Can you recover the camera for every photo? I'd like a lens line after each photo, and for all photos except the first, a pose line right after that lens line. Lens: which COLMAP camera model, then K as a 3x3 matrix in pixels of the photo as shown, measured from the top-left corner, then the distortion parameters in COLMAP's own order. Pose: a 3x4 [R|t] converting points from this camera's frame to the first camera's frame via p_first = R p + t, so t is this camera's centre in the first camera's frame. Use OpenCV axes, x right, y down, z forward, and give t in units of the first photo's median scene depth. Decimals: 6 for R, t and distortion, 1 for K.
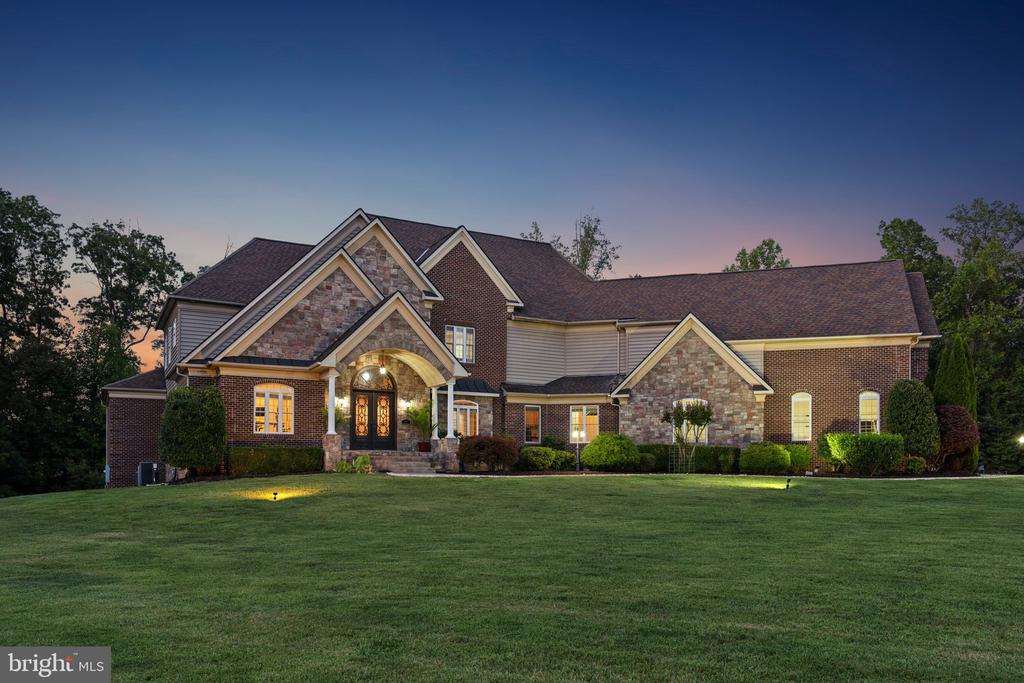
lens RADIAL K [[750.2, 0, 512.0], [0, 750.2, 341.5], [0, 0, 1]] dist [-0.000830, -0.000451]
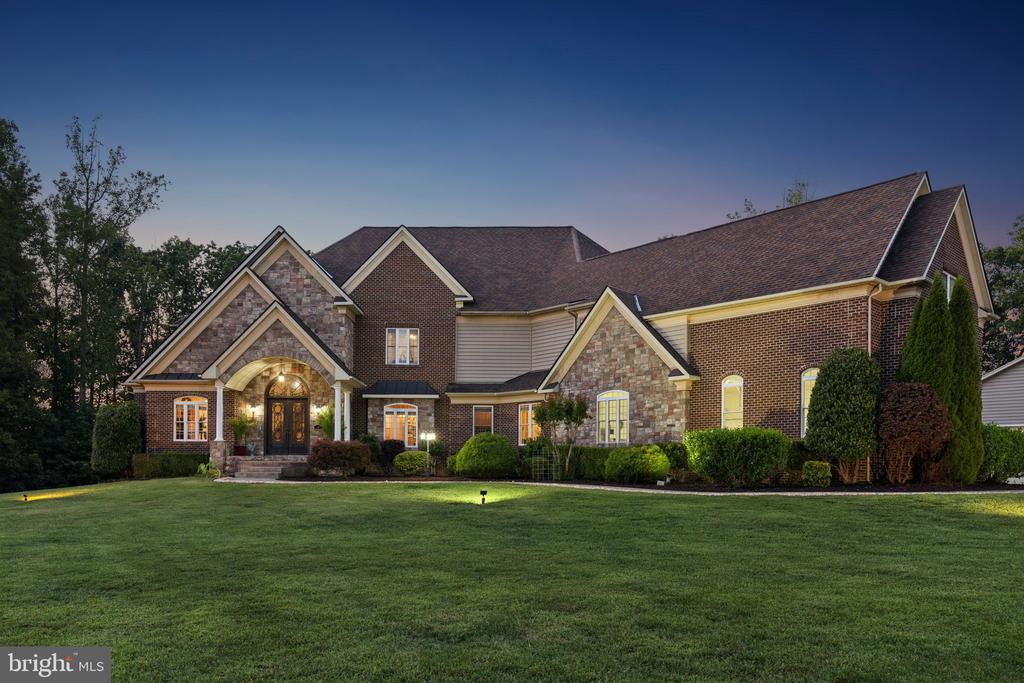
lens RADIAL K [[721.3, 0, 509.8], [0, 721.3, 362.9], [0, 0, 1]] dist [-0.000911, -0.000176]
pose [[0.869729, -0.067248, -0.488926, 0.537823], [0.078372, 0.996922, 0.002293, 0.035919], [0.487266, -0.040313, 0.872322, 0.258285]]
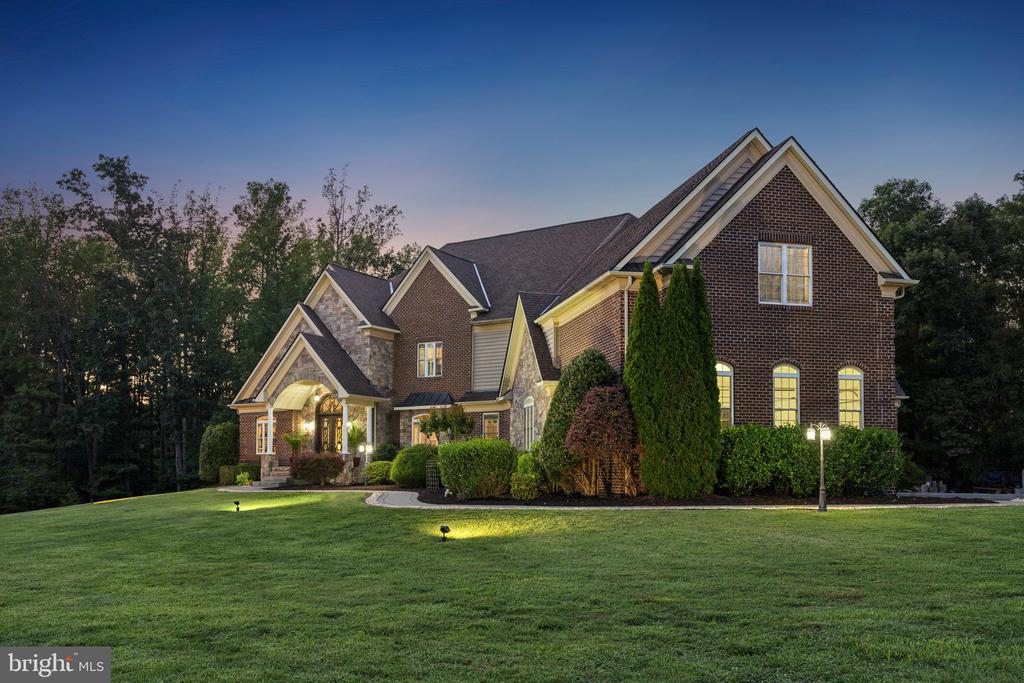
lens RADIAL K [[792.7, 0, 512.2], [0, 792.7, 320.3], [0, 0, 1]] dist [-0.002137, -0.000922]
pose [[0.531785, -0.157128, -0.832175, 0.959502], [0.148701, 0.984695, -0.090901, 0.070281], [0.833722, -0.075405, 0.547012, 0.524179]]
